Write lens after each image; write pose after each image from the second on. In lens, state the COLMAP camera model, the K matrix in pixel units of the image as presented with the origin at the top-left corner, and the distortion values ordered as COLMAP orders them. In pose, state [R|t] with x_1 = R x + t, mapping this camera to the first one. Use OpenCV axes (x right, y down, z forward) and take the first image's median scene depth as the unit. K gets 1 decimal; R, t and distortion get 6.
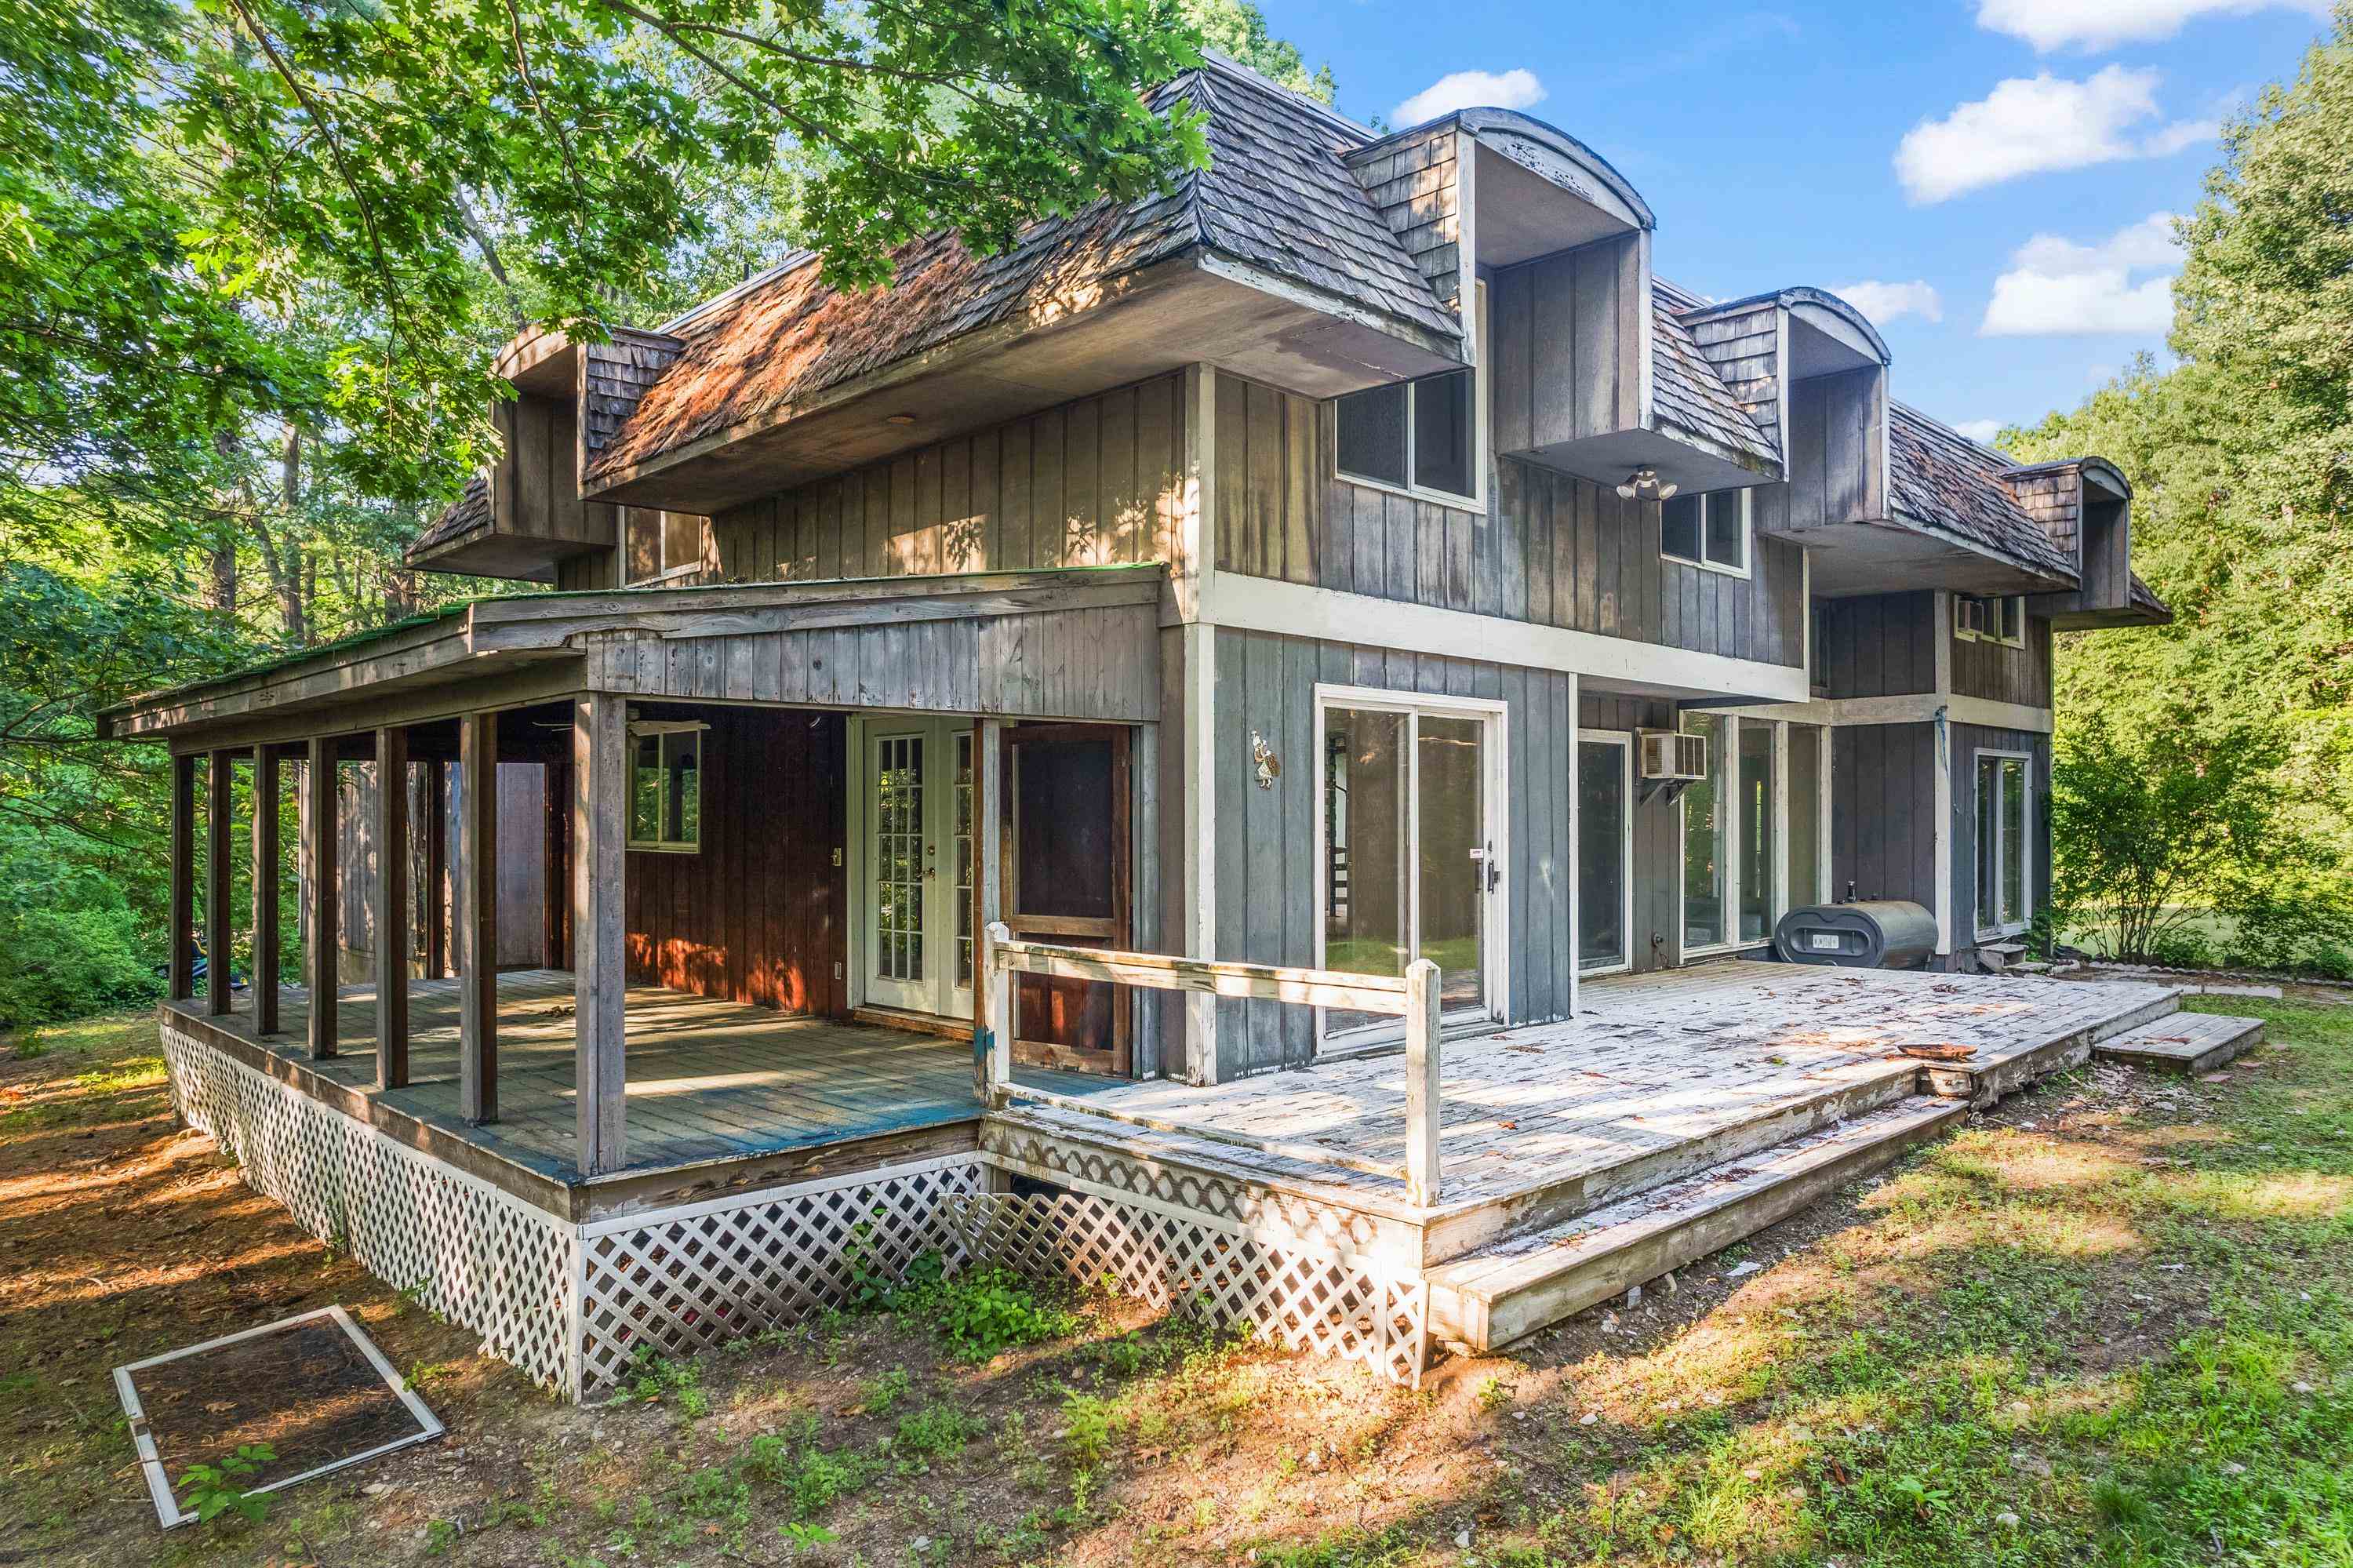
lens RADIAL K [[1490.8, 0, 1176.6], [0, 1490.8, 799.3], [0, 0, 1]] dist [-0.000537, 0.000072]
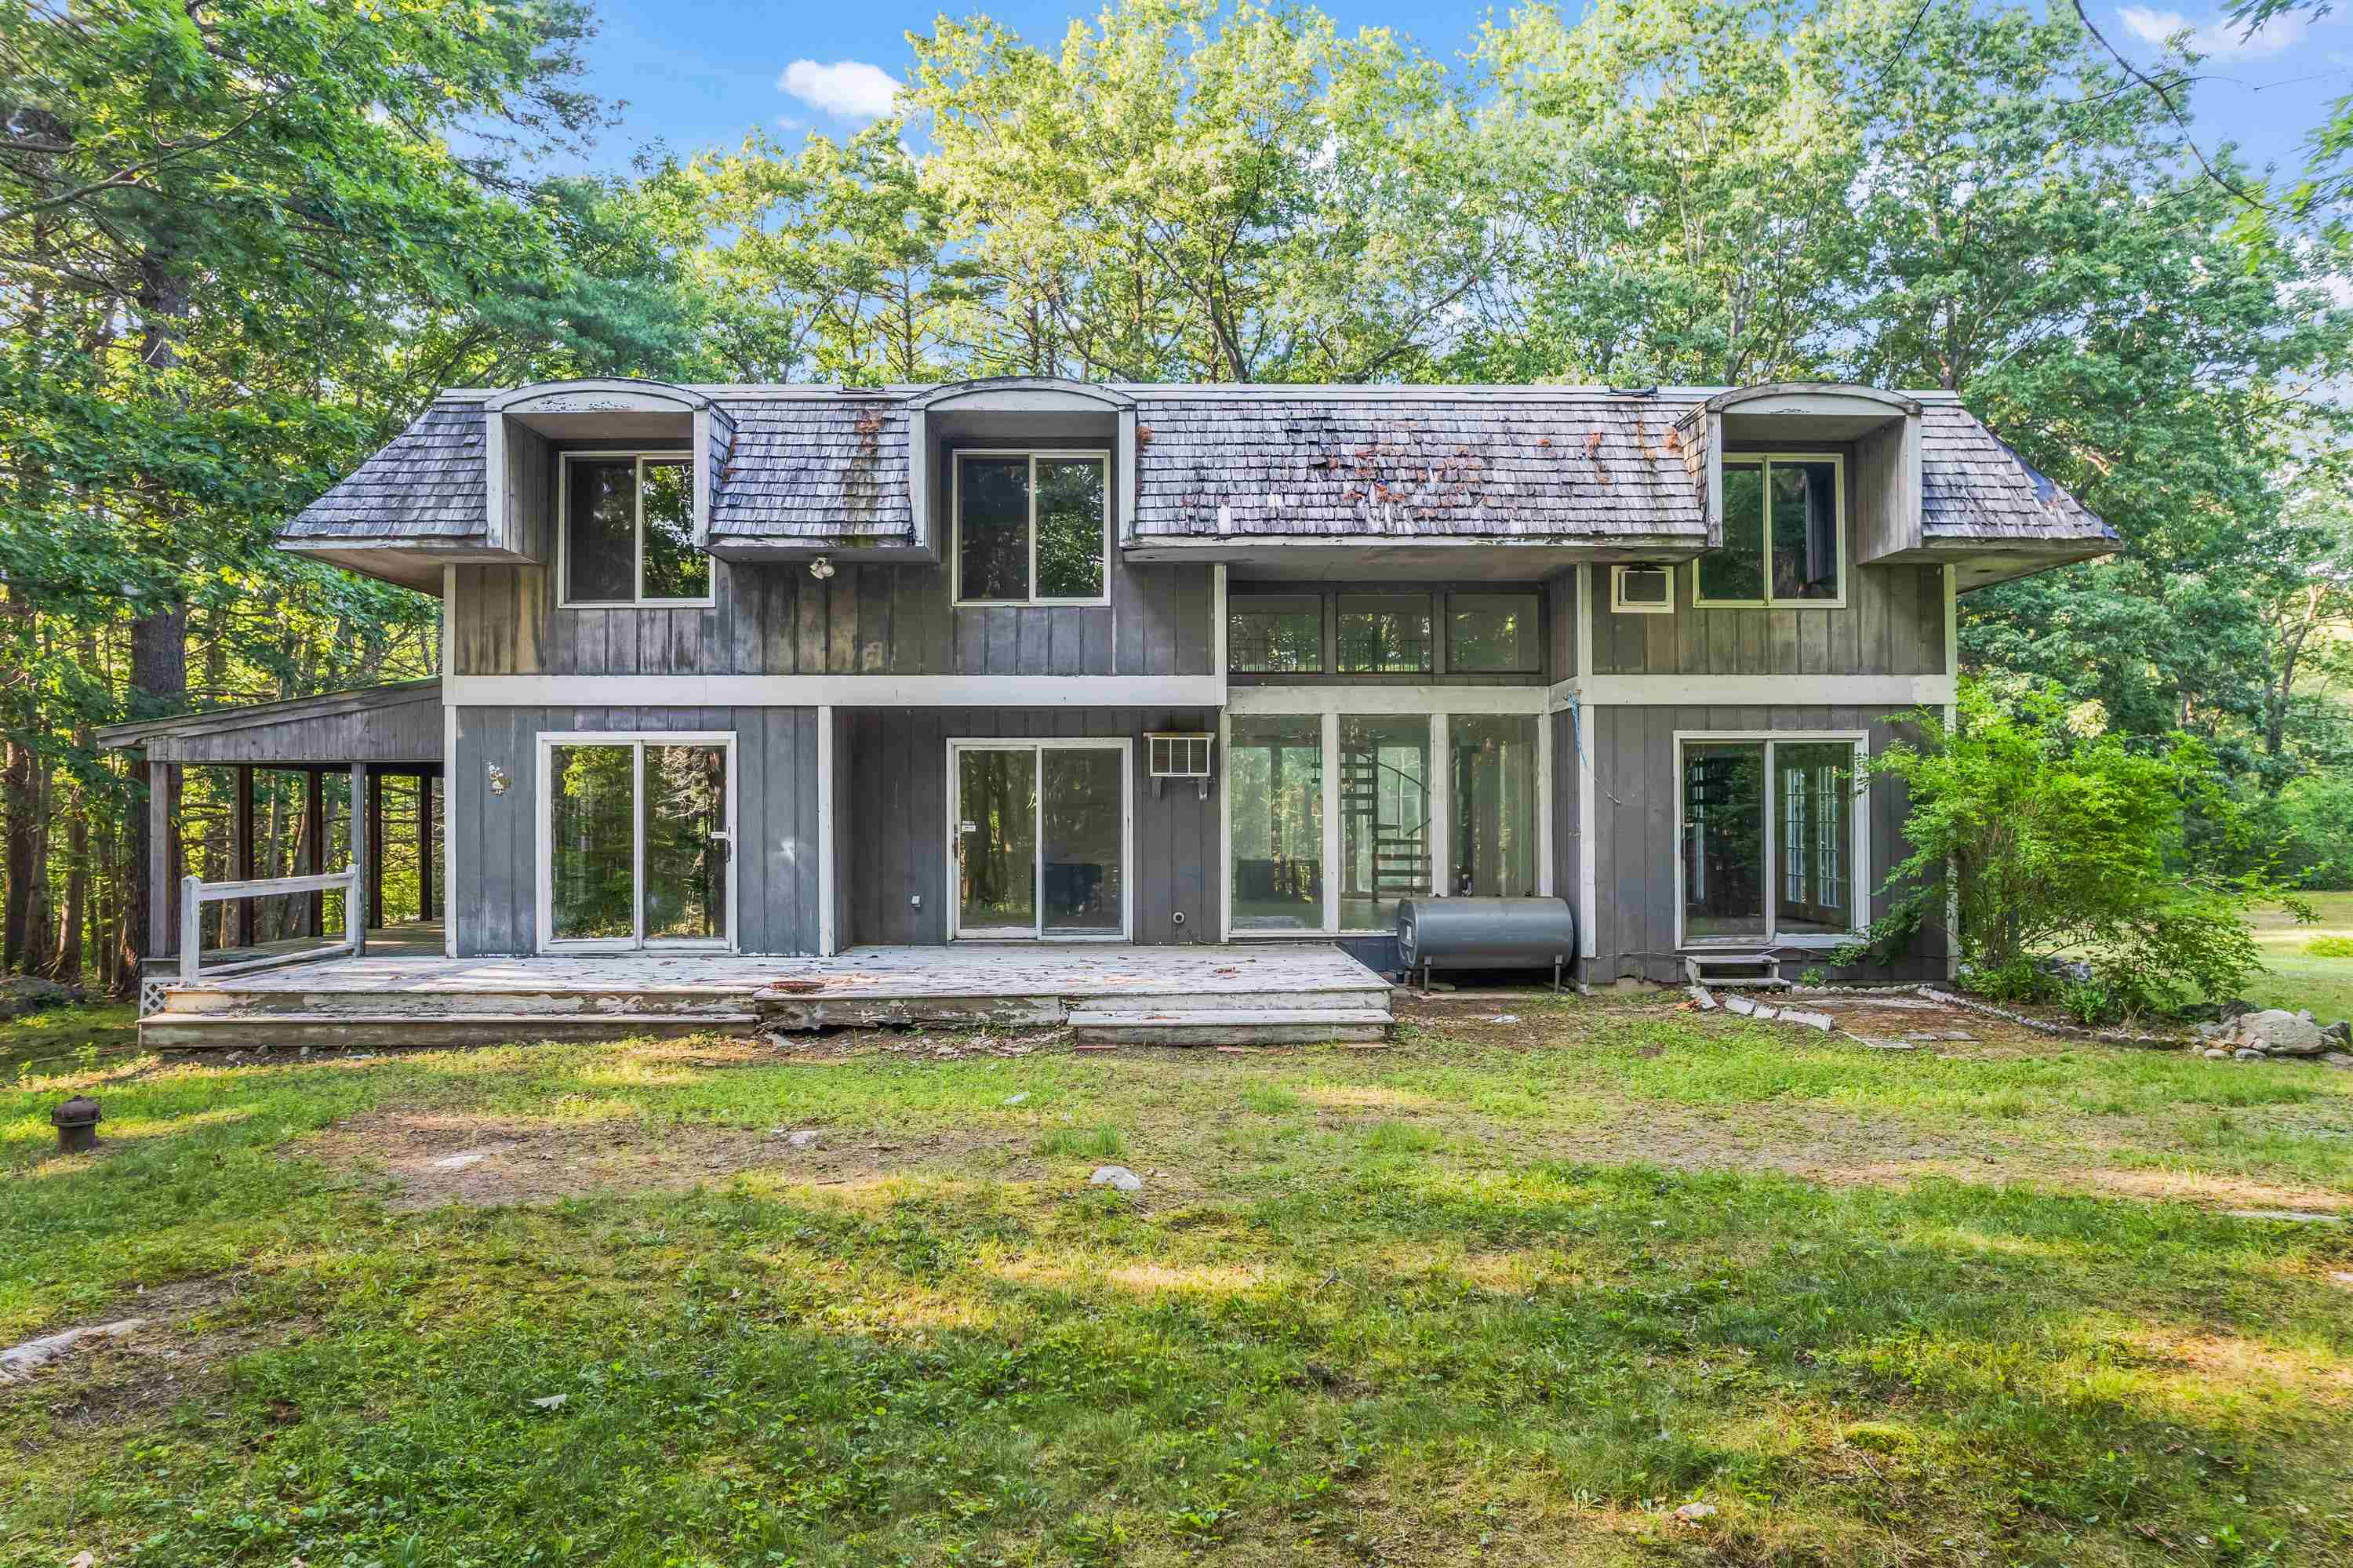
lens RADIAL K [[1490.8, 0, 1178.0], [0, 1490.8, 788.4], [0, 0, 1]] dist [-0.000537, 0.000072]
pose [[0.711320, -0.016125, -0.702684, 1.730593], [0.010342, 0.999869, -0.012476, 0.014643], [0.702793, 0.001608, 0.711393, 0.292907]]
